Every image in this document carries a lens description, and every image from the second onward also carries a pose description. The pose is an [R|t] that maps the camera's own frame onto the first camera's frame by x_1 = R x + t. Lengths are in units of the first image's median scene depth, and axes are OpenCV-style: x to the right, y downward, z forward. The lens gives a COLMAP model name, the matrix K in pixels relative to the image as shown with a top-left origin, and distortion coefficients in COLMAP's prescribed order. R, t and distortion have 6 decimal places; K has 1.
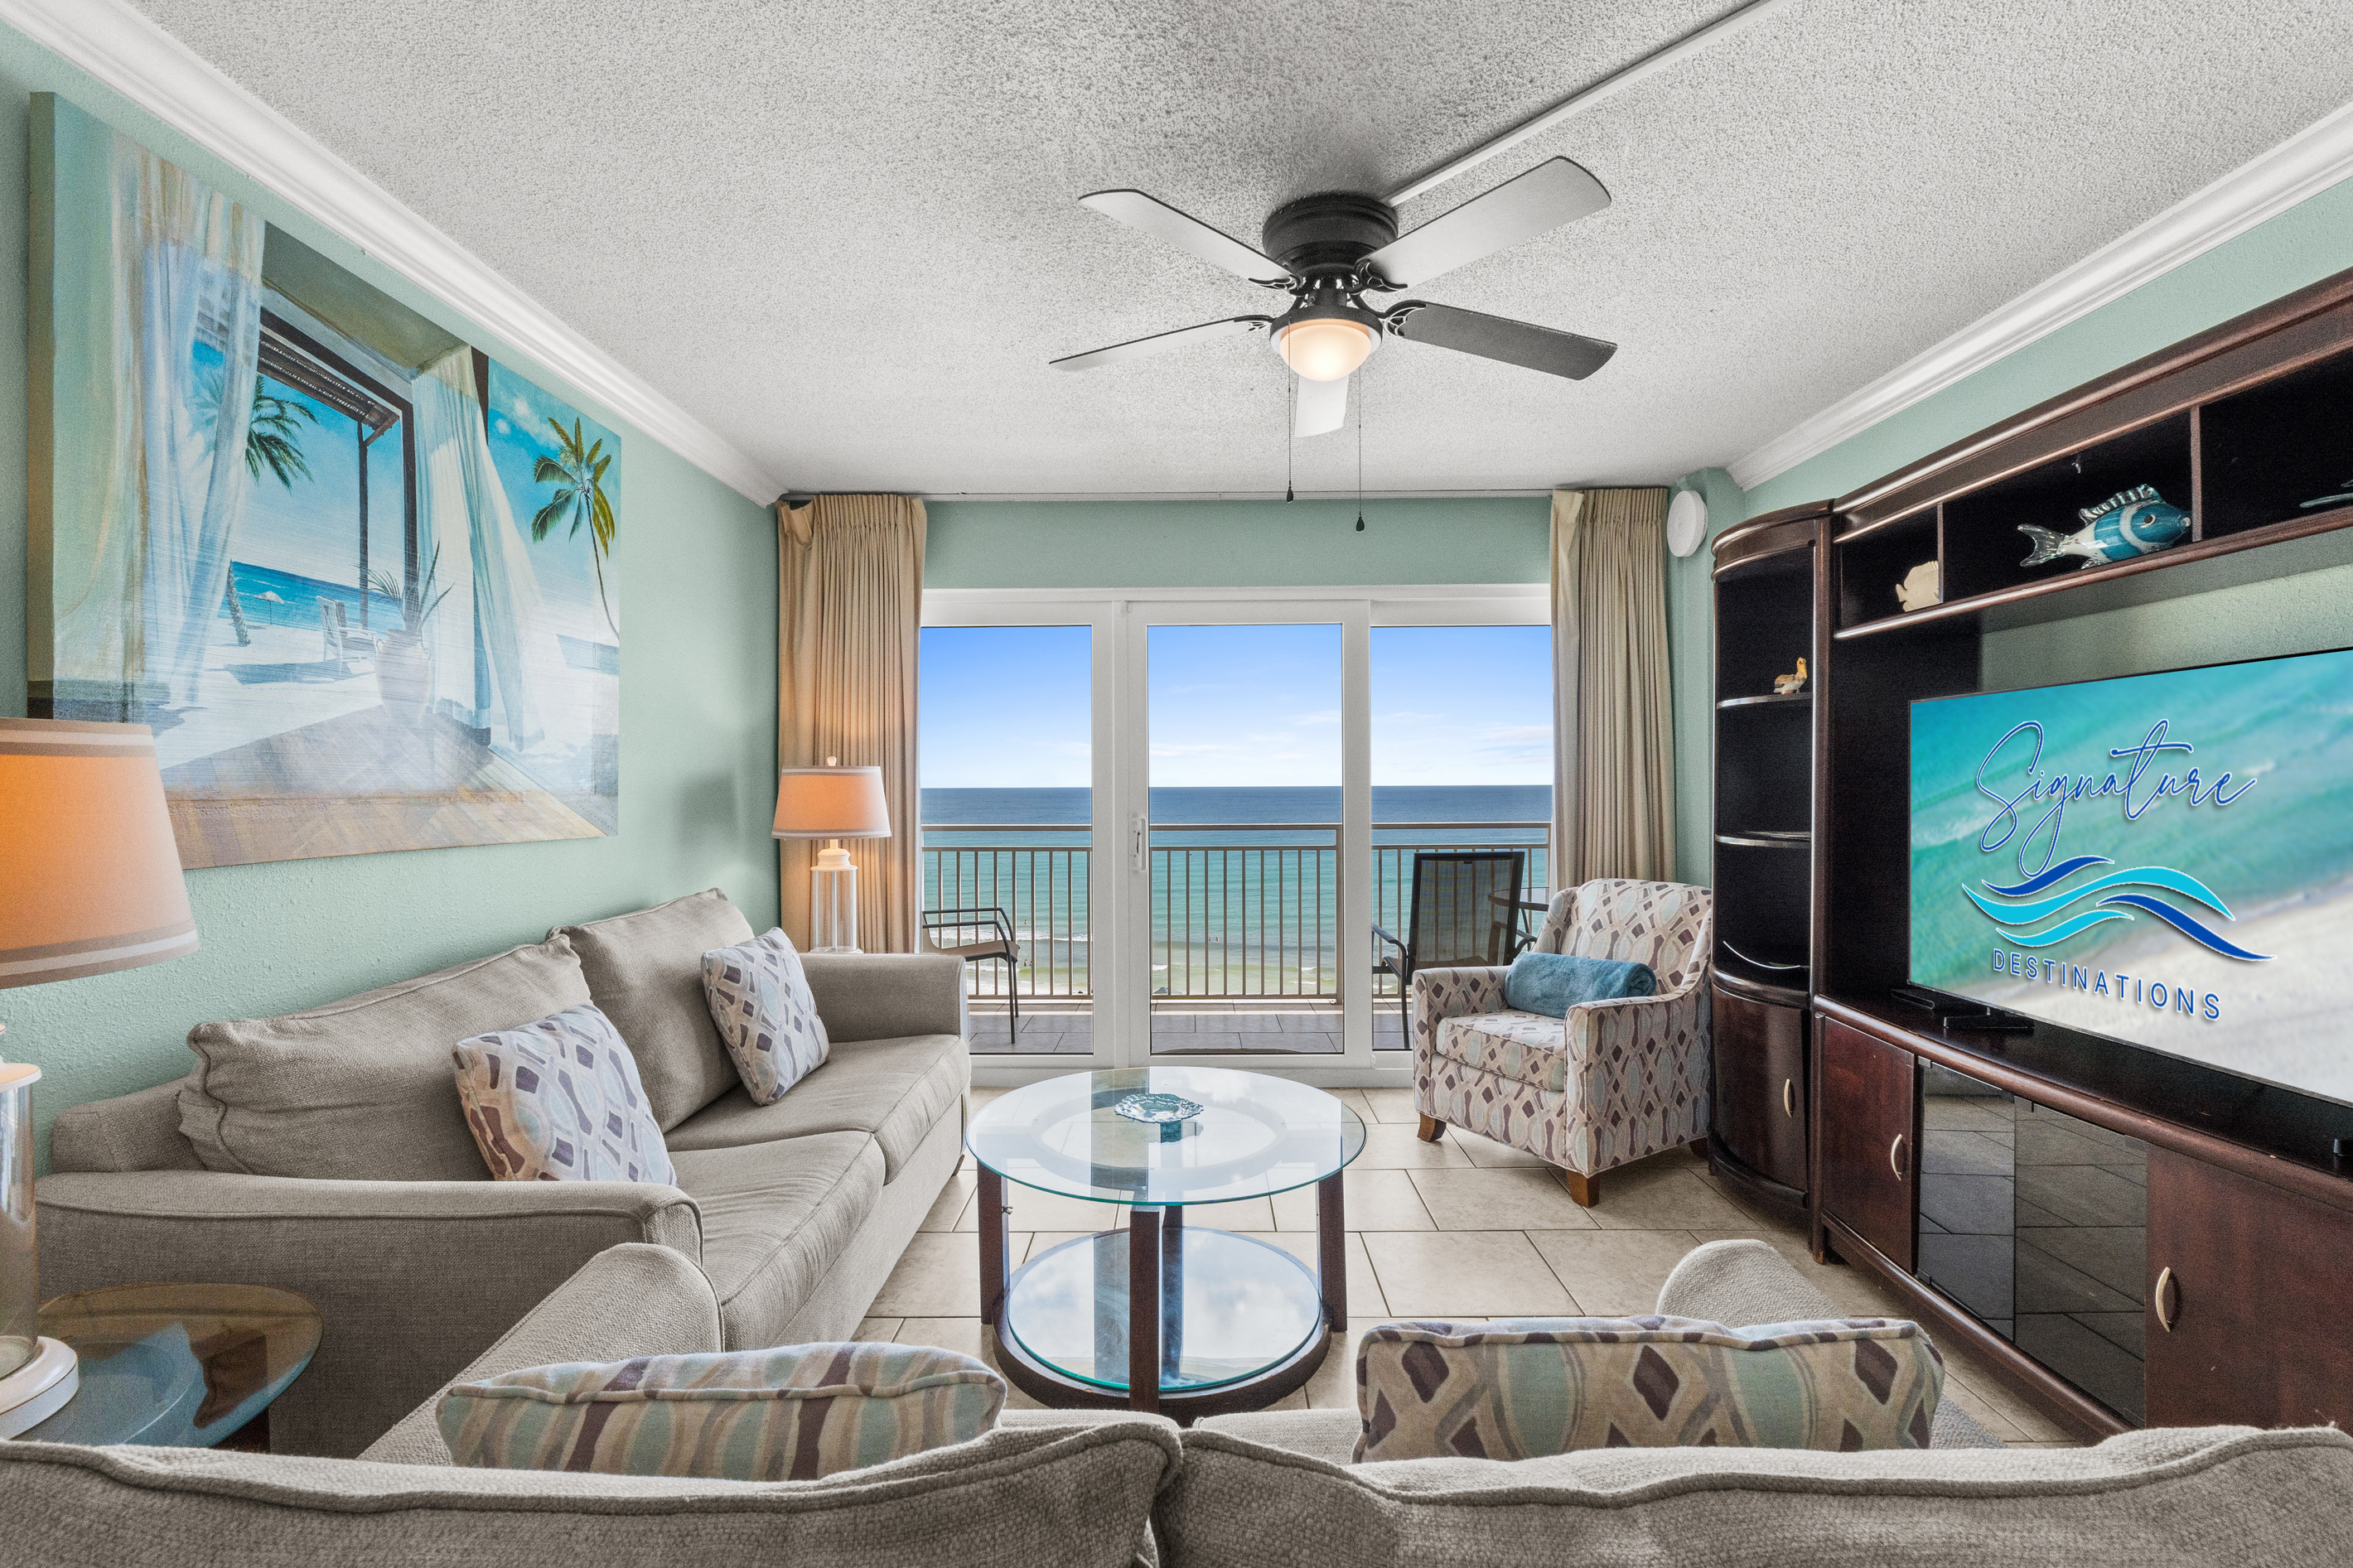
lens RADIAL K [[1027.7, 0, 1176.5], [0, 1027.7, 784.0], [0, 0, 1]] dist [-0.001241, -0.012007]
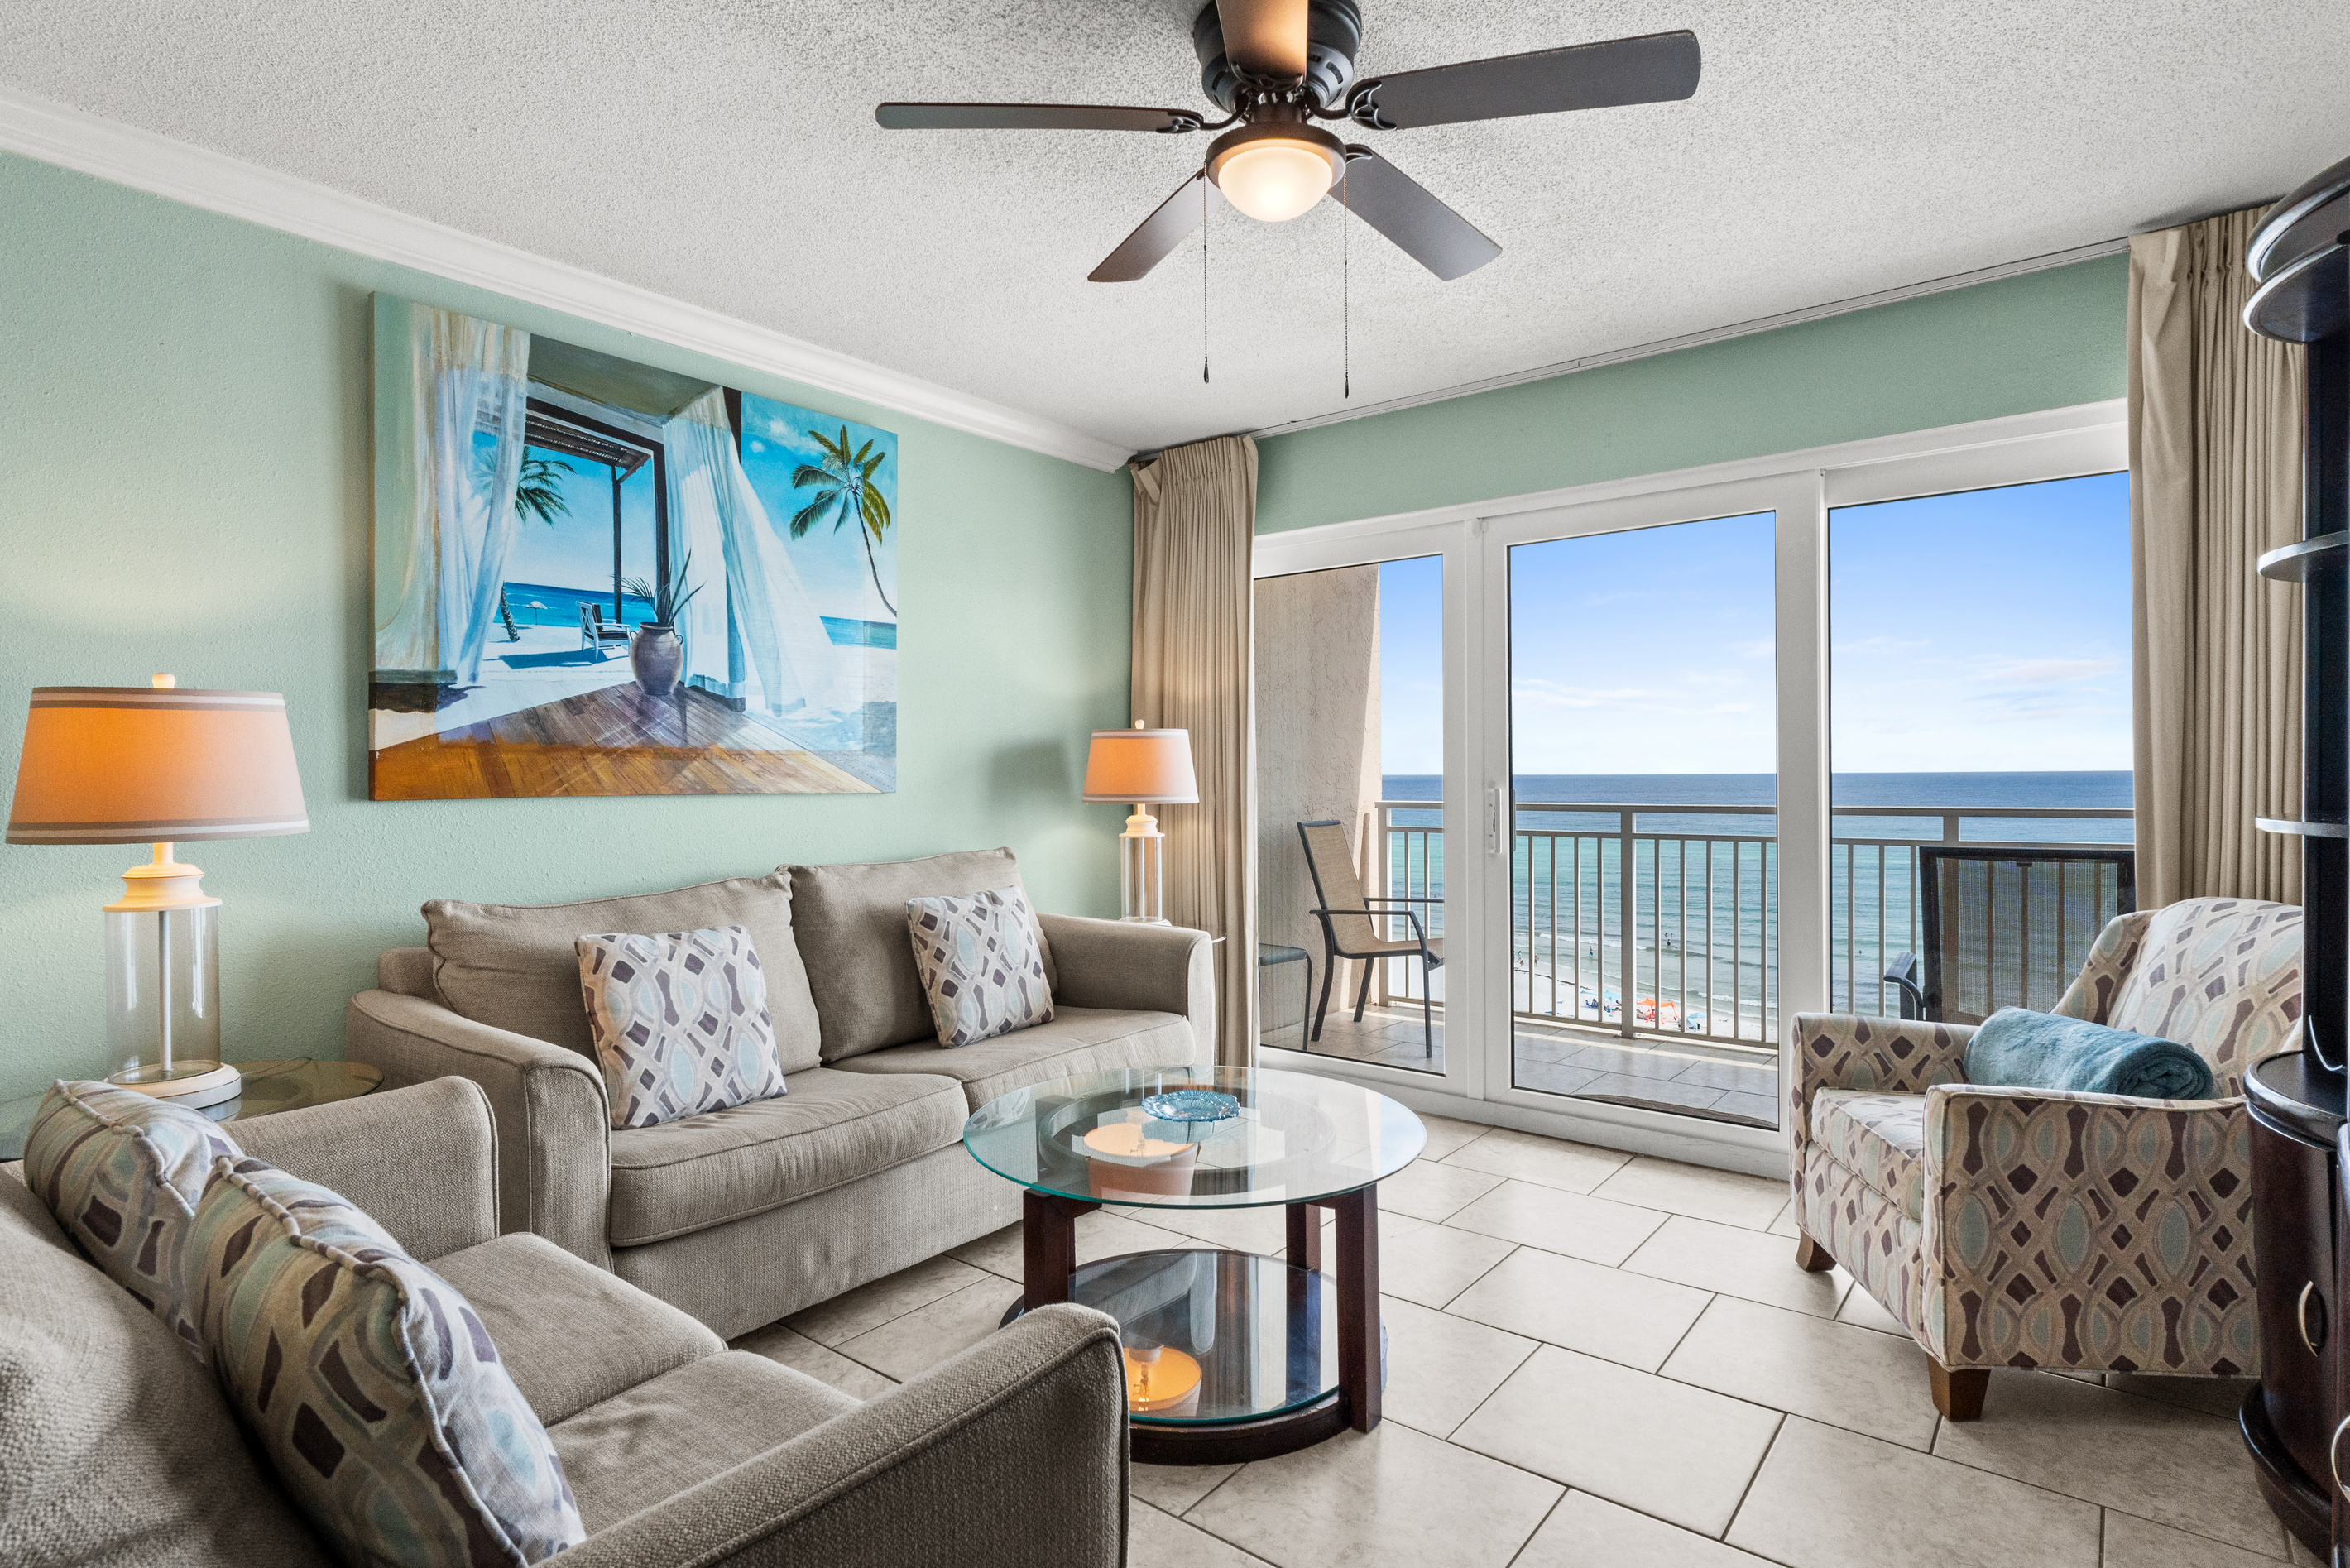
lens RADIAL K [[1184.7, 0, 1109.4], [0, 1184.7, 761.1], [0, 0, 1]] dist [-0.019777, 0.008753]
pose [[0.783584, -0.004845, -0.621267, 0.584257], [0.002473, 0.999986, -0.004680, 0.030734], [0.621281, 0.002131, 0.783585, 0.187294]]
